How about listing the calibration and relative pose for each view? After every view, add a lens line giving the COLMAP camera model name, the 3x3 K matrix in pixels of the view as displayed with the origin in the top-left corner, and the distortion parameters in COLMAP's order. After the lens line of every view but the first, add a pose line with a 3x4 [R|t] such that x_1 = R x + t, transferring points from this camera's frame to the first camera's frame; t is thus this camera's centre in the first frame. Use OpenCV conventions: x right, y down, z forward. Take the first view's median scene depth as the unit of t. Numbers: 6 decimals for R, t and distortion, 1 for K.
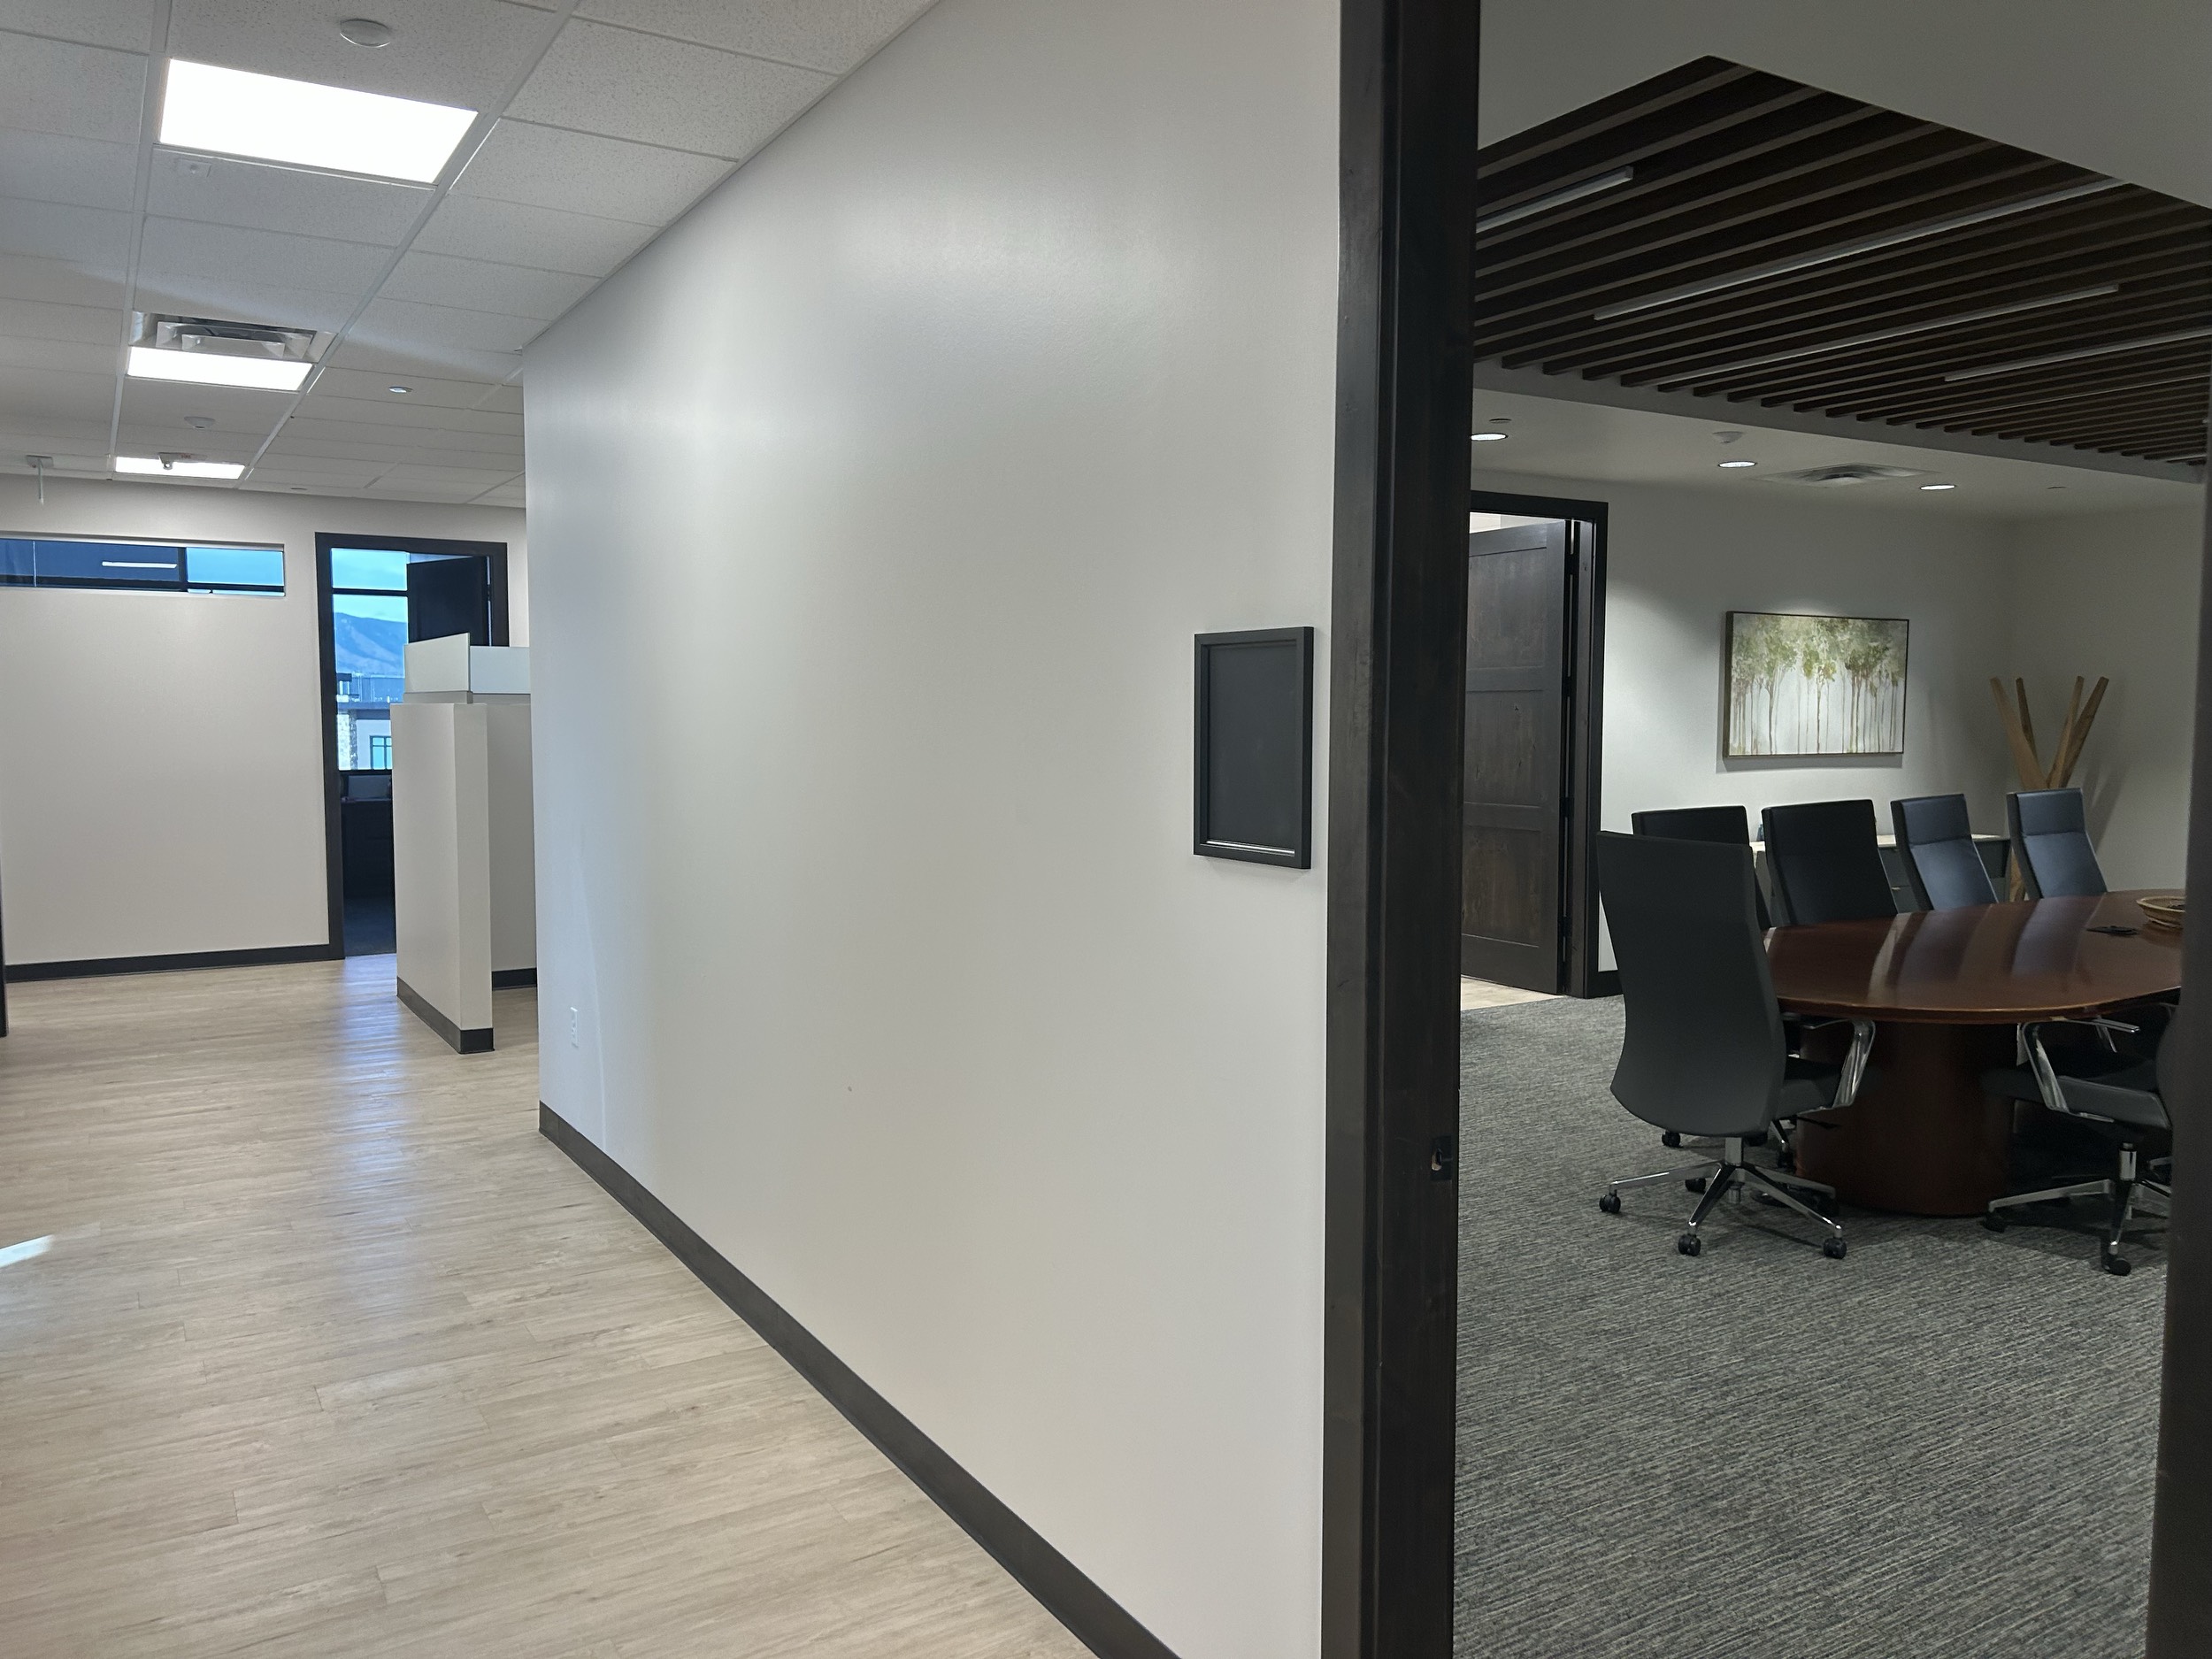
lens RADIAL K [[1663.3, 0, 1093.8], [0, 1663.3, 826.2], [0, 0, 1]] dist [0.072387, -0.071520]
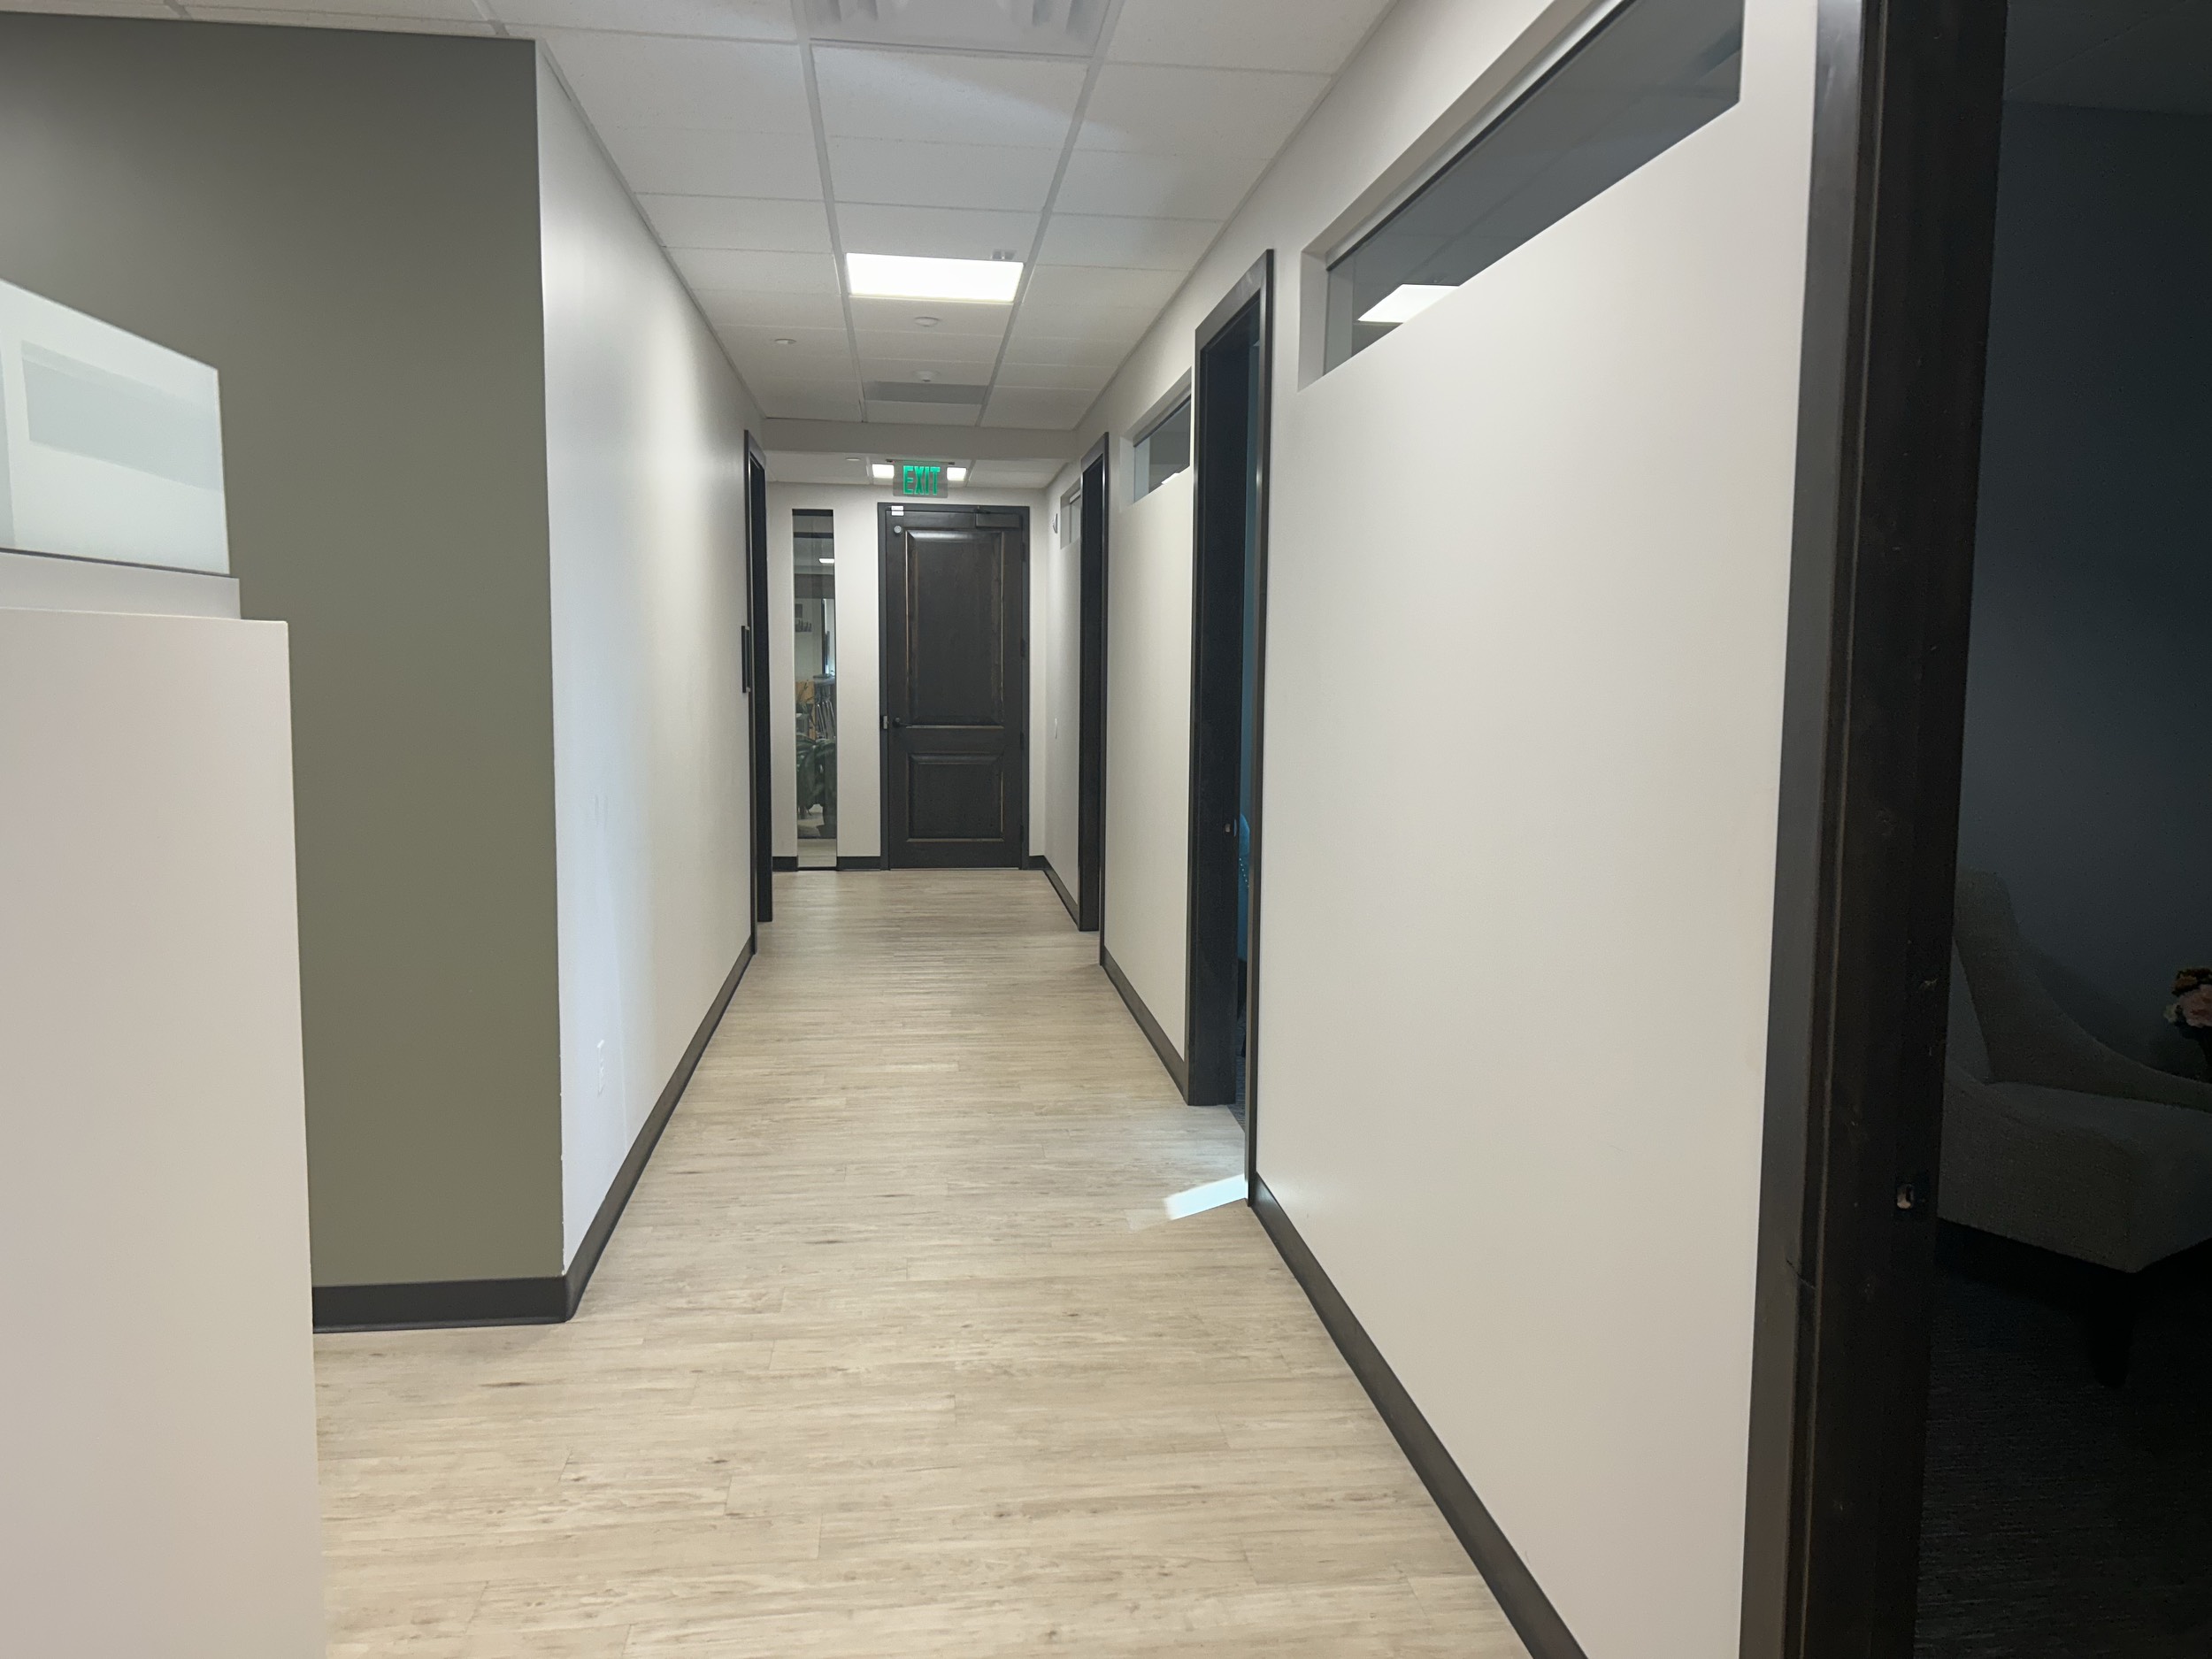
lens RADIAL K [[1663.3, 0, 1093.8], [0, 1663.3, 826.2], [0, 0, 1]] dist [0.072387, -0.071520]
pose [[-0.910764, -0.049885, 0.409904, -0.944729], [0.019615, 0.986329, 0.163617, -0.124099], [-0.412462, 0.157057, -0.897334, 1.812962]]
